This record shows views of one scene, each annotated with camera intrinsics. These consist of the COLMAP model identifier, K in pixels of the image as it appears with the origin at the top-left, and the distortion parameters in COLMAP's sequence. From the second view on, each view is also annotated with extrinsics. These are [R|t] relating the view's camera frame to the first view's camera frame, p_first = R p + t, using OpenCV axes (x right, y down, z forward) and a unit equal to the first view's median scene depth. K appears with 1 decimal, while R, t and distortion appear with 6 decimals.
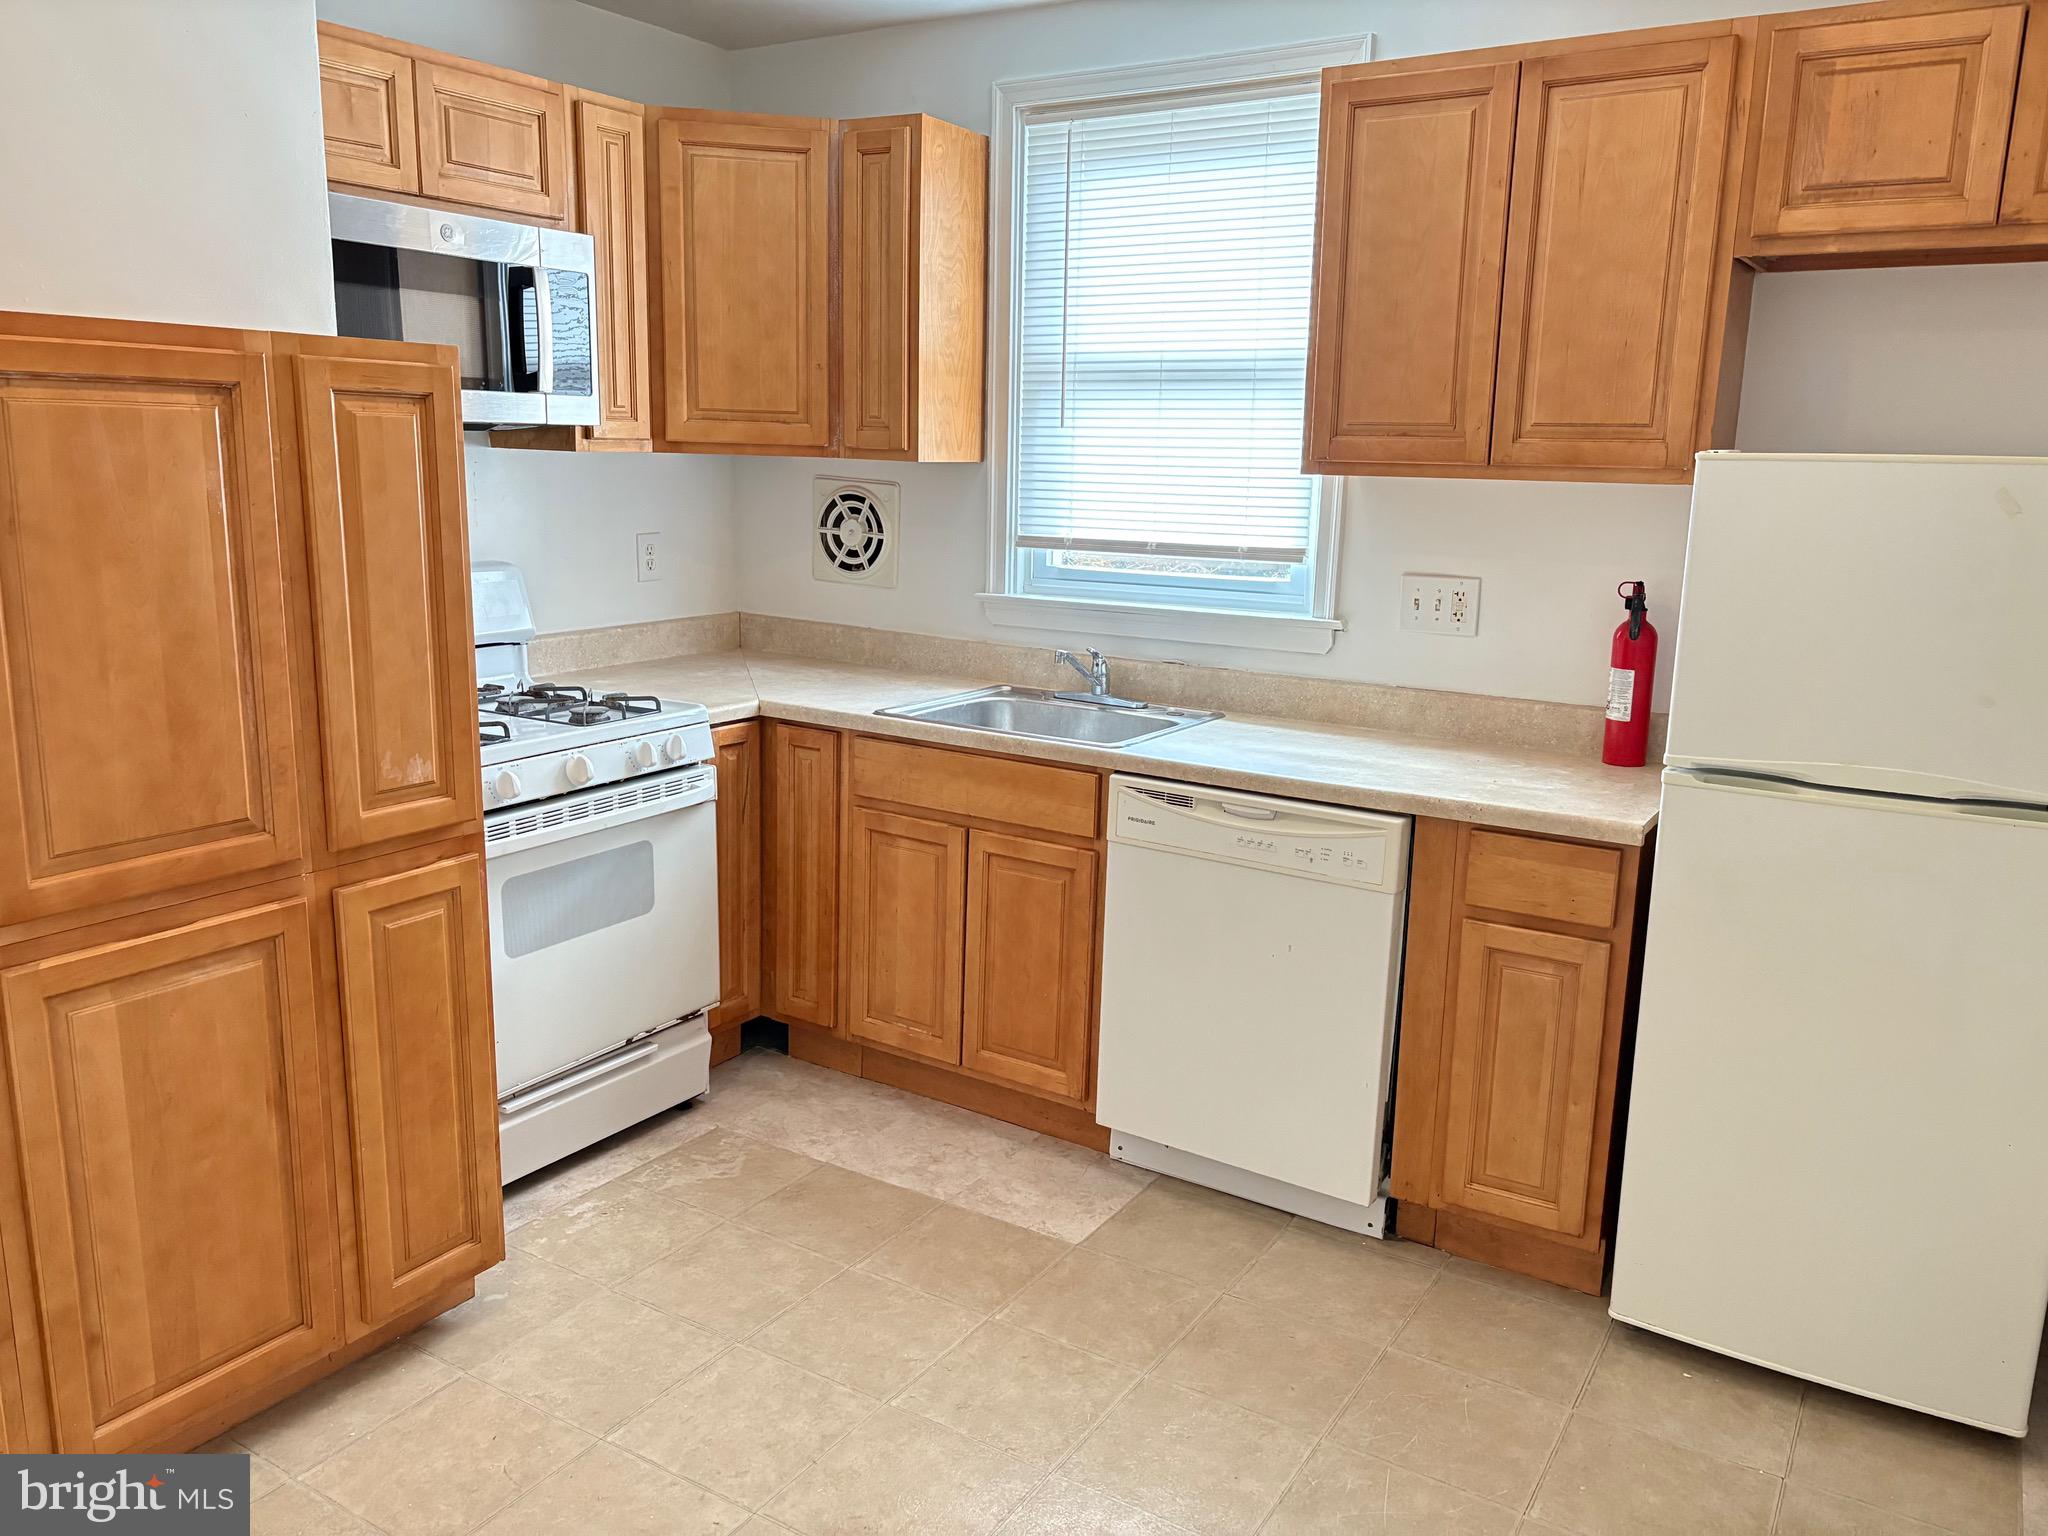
lens RADIAL K [[1570.0, 0, 1024.0], [0, 1570.0, 768.0], [0, 0, 1]] dist [0.075562, -0.000743]
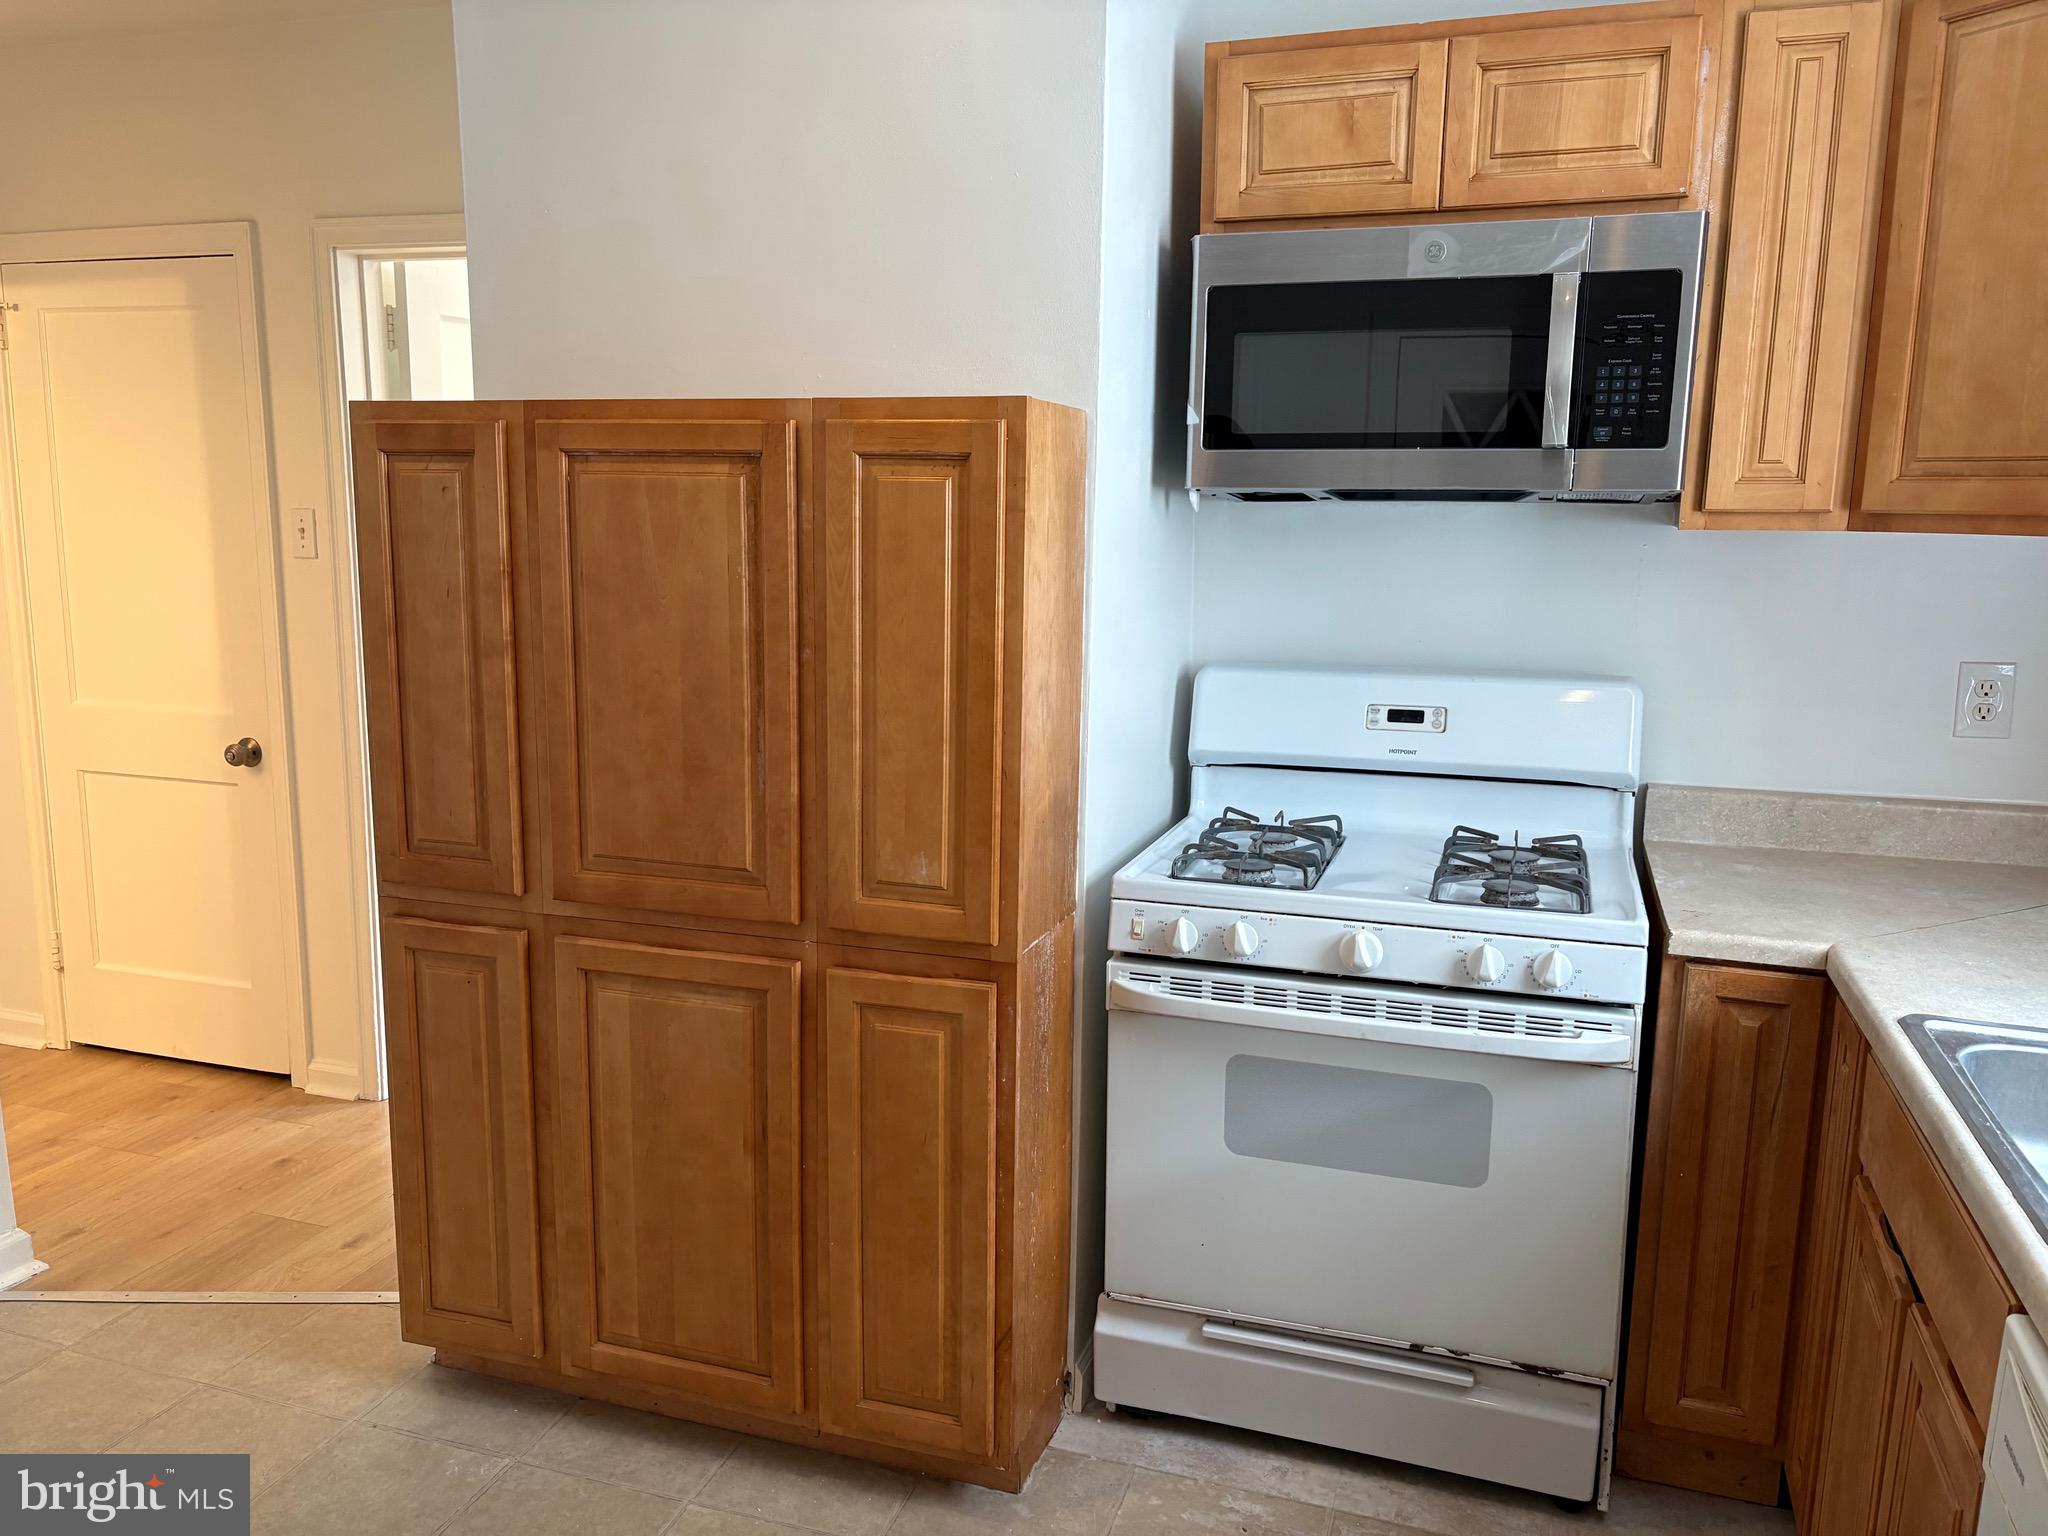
lens RADIAL K [[1589.4, 0, 1019.0], [0, 1589.4, 789.2], [0, 0, 1]] dist [0.071472, -0.068569]
pose [[0.233502, 0.159770, -0.959140, 0.502675], [-0.206274, 0.972097, 0.111711, -0.160155], [0.950225, 0.171761, 0.259943, 0.833973]]
